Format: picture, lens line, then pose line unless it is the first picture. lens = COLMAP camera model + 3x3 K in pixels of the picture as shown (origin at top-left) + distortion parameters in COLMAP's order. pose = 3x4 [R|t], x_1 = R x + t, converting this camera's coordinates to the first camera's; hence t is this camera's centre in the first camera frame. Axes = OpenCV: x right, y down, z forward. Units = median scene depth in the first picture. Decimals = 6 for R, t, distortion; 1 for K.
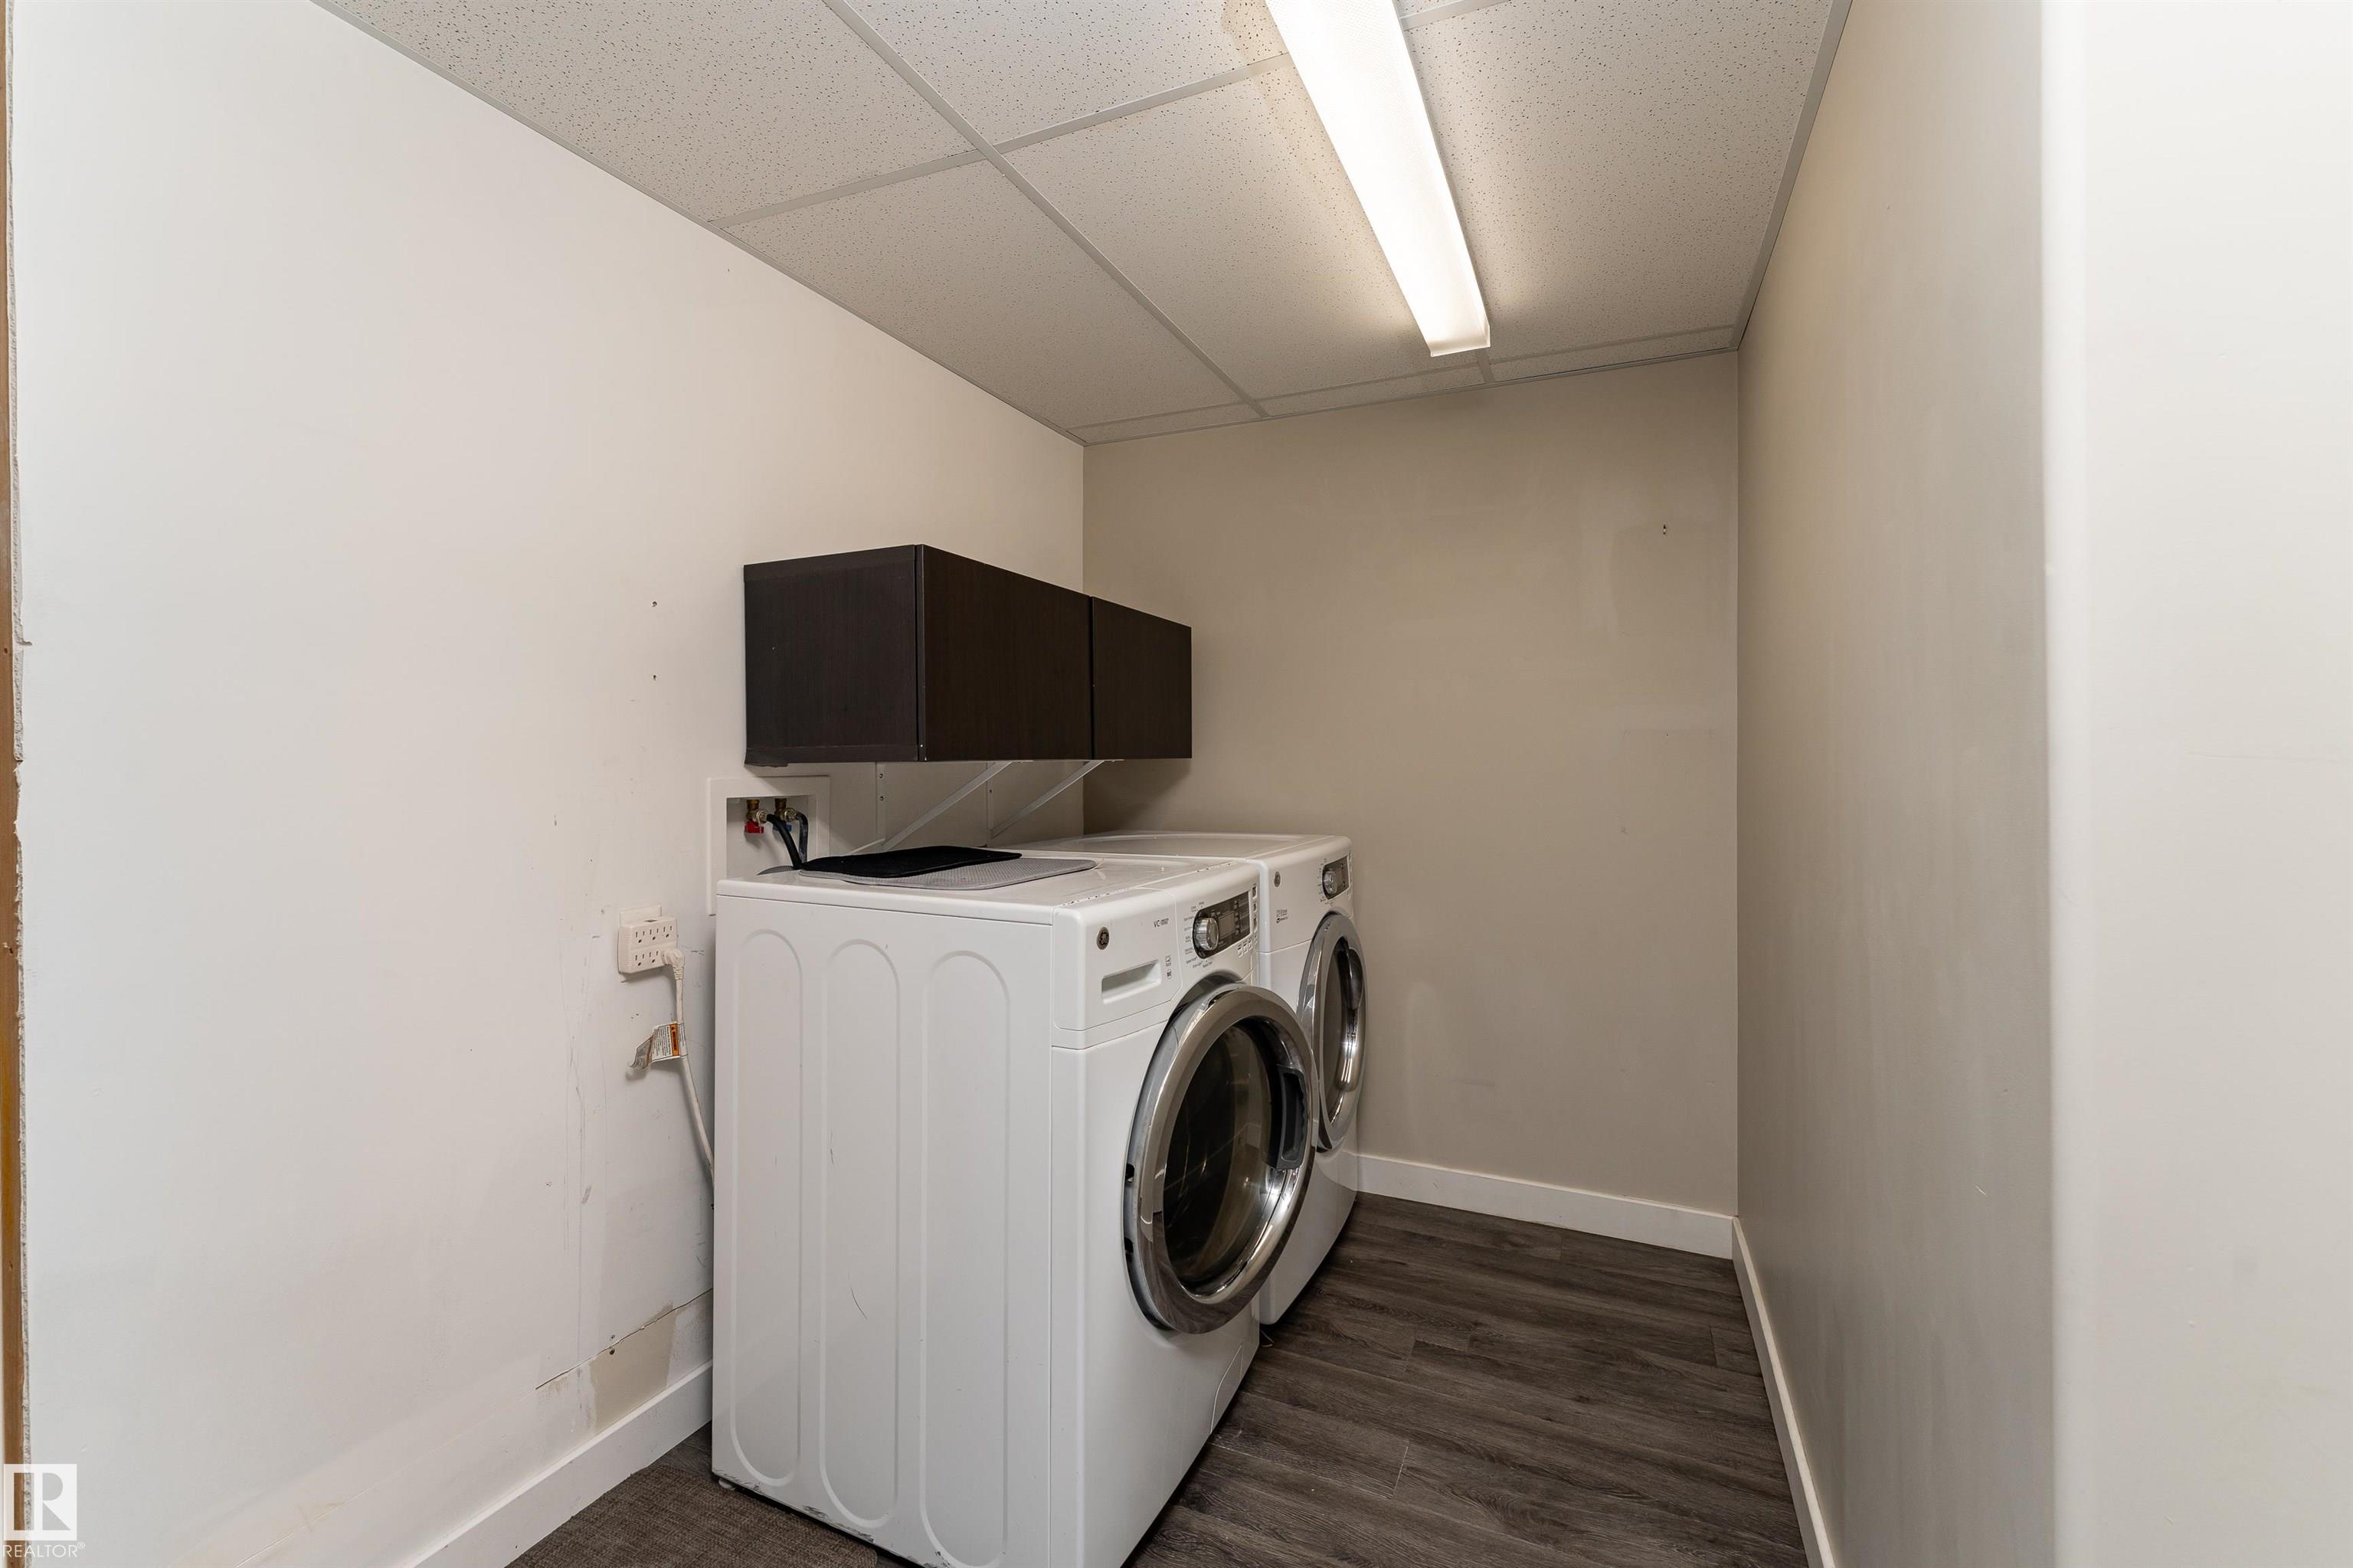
lens RADIAL K [[973.3, 0, 1166.1], [0, 973.3, 771.5], [0, 0, 1]] dist [0.001792, 0.001886]
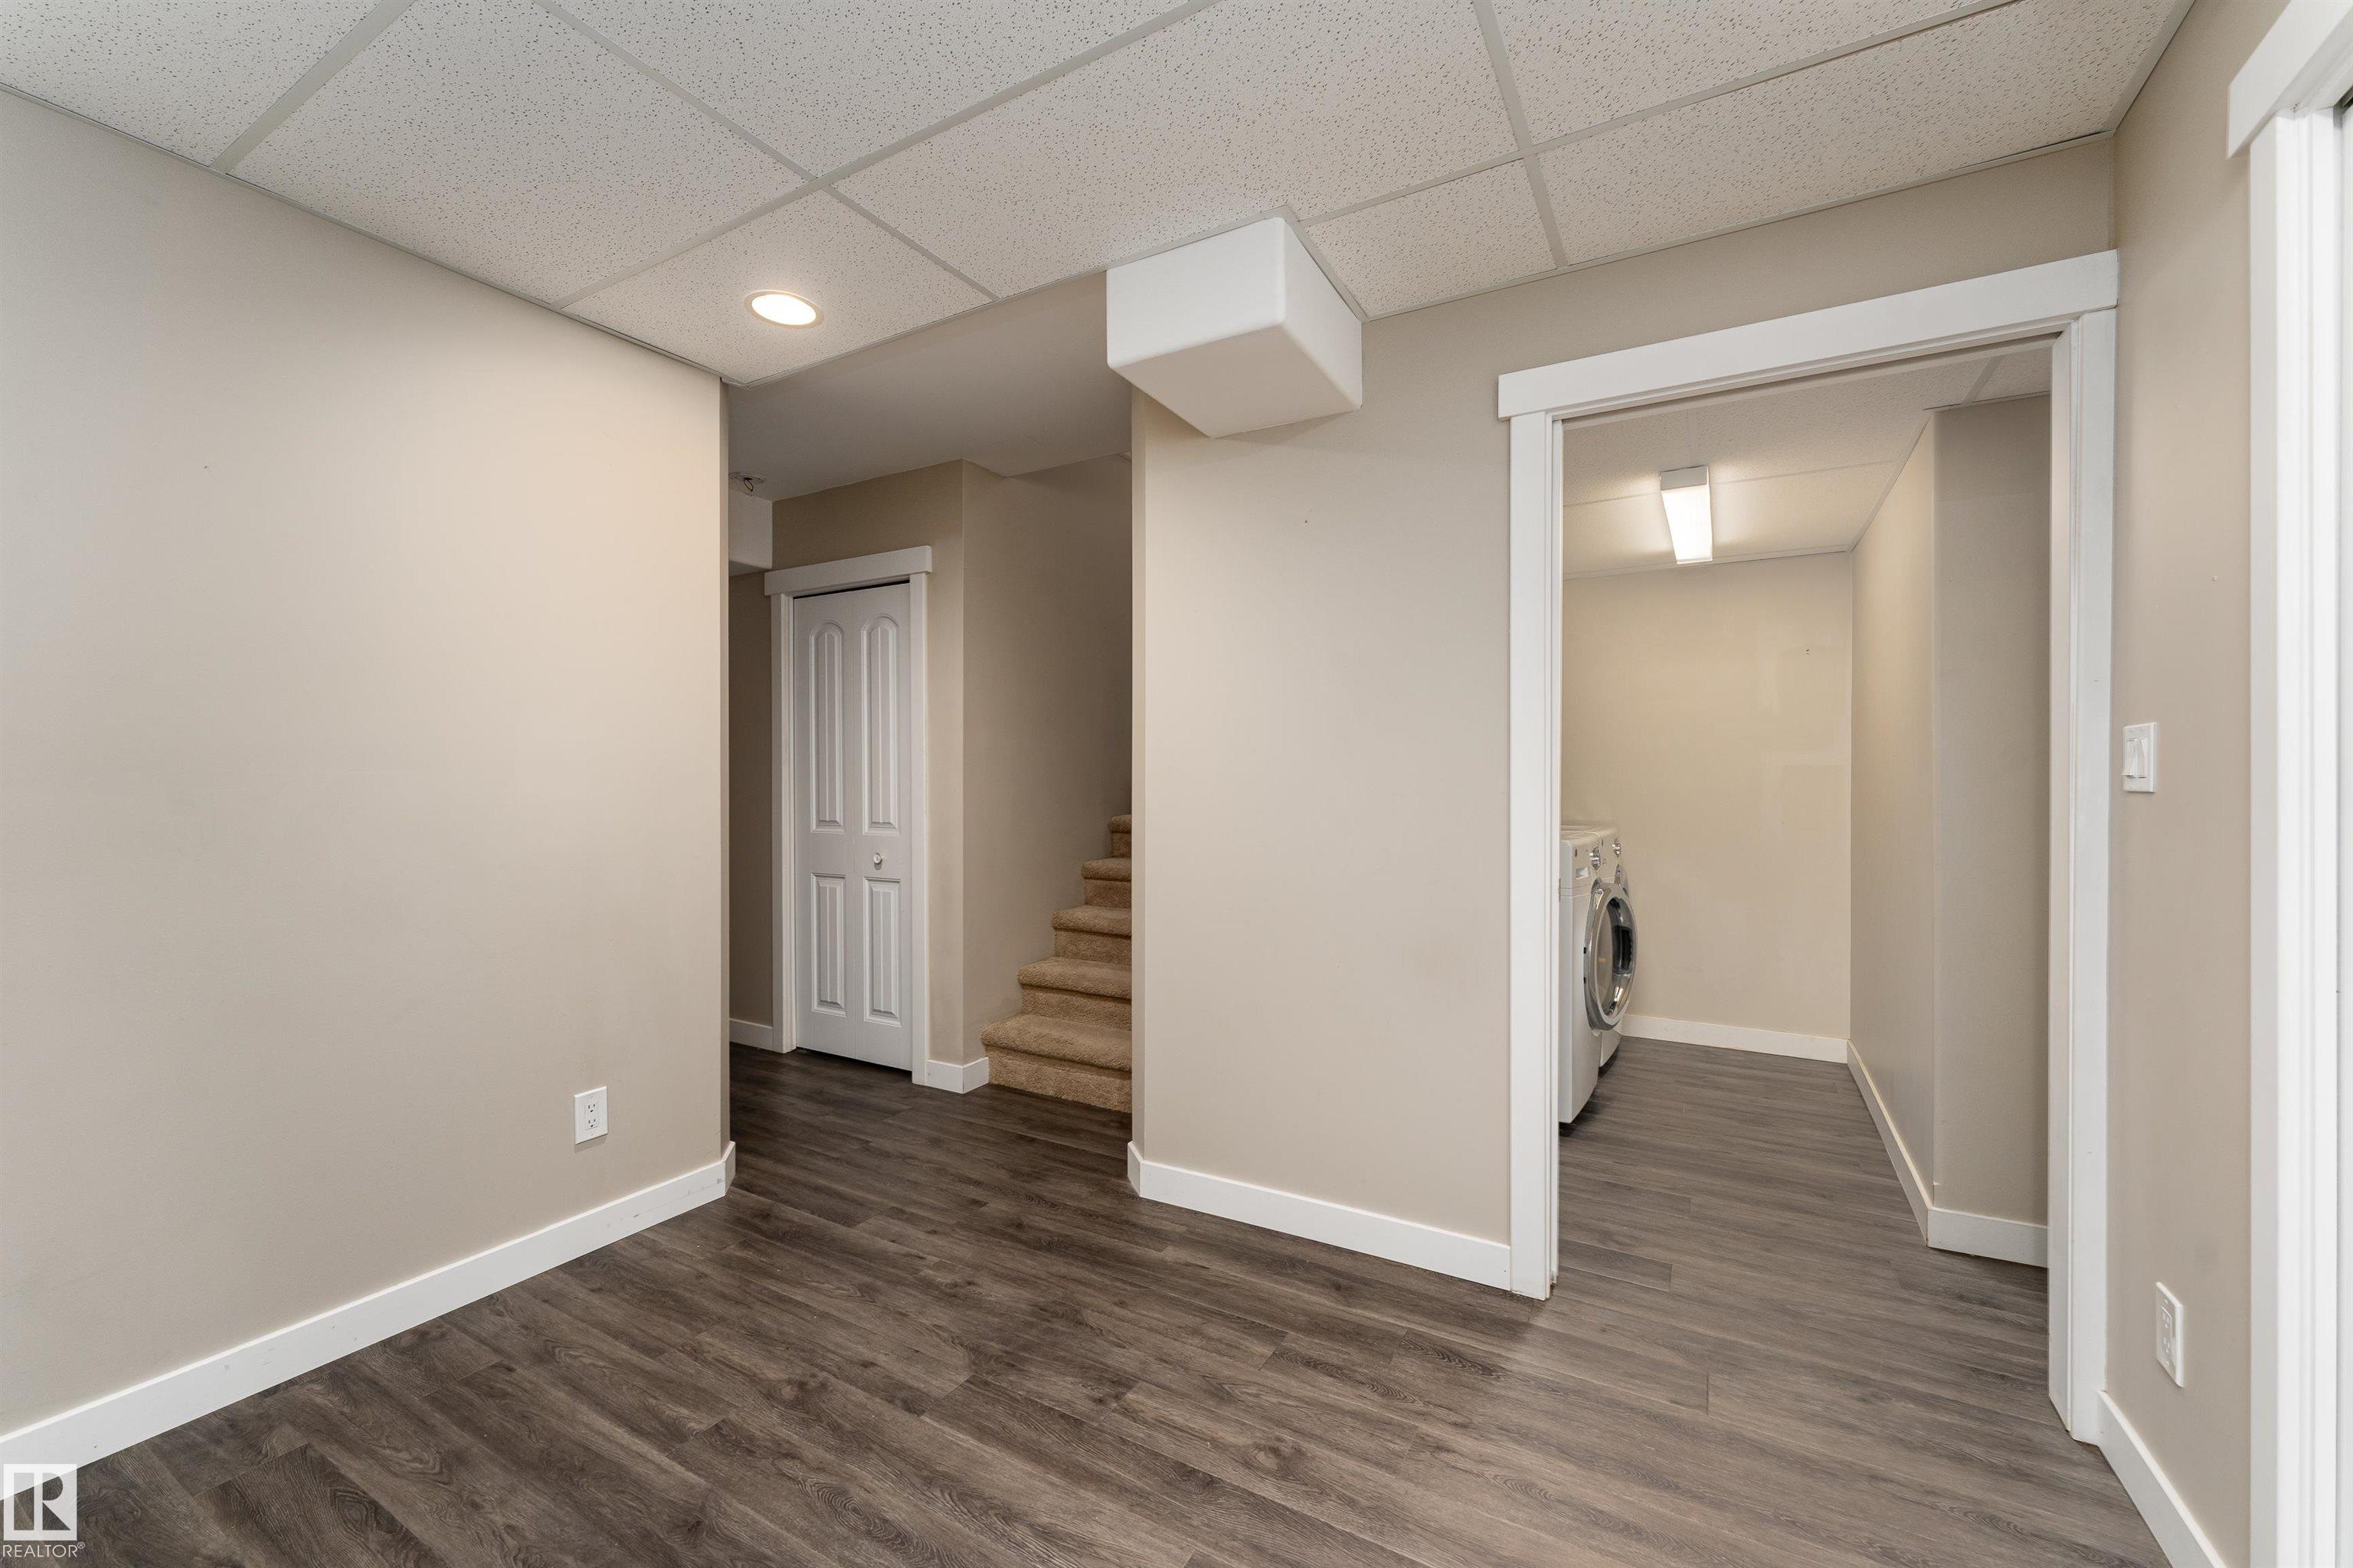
lens RADIAL K [[973.3, 0, 1182.2], [0, 973.3, 789.9], [0, 0, 1]] dist [0.001792, 0.001886]
pose [[0.996693, 0.001027, -0.081258, -0.531691], [-0.000672, 0.999990, 0.004396, -0.000427], [0.081262, -0.004327, 0.996683, -0.950330]]
